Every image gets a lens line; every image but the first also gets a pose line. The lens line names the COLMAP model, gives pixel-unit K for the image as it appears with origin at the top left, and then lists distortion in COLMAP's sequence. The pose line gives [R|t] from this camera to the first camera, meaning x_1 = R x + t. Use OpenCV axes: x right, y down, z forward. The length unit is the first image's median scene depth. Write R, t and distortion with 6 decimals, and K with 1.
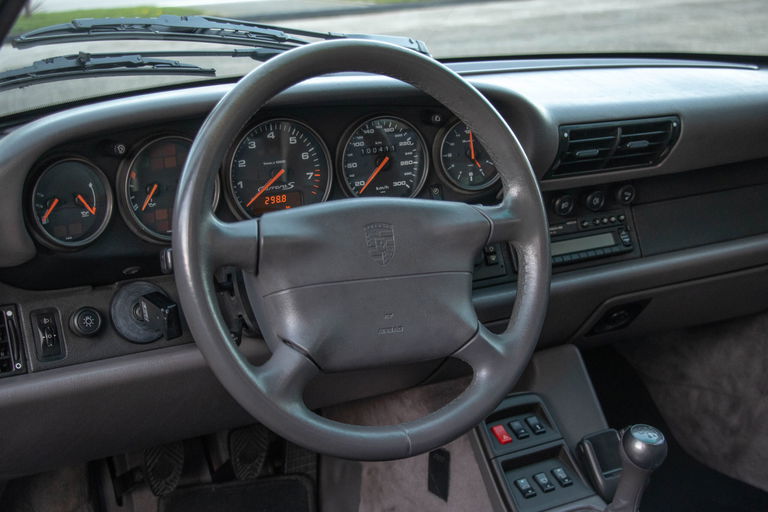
lens RADIAL K [[1253.5, 0, 384.0], [0, 1253.5, 256.0], [0, 0, 1]] dist [-0.022155, 1.393613]
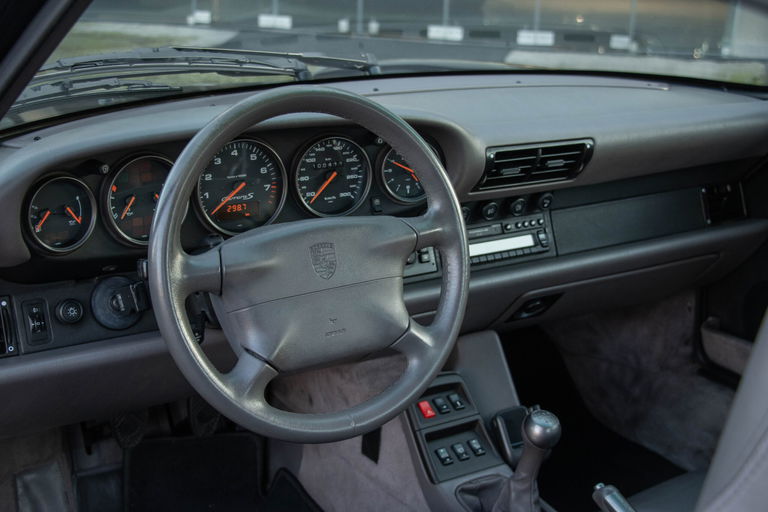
lens RADIAL K [[1253.5, 0, 384.0], [0, 1253.5, 256.0], [0, 0, 1]] dist [-0.022155, 1.393613]
pose [[0.998662, 0.037926, 0.035153, 0.009591], [-0.040135, 0.997115, 0.064431, -0.077071], [-0.032608, -0.065756, 0.997303, -0.151317]]
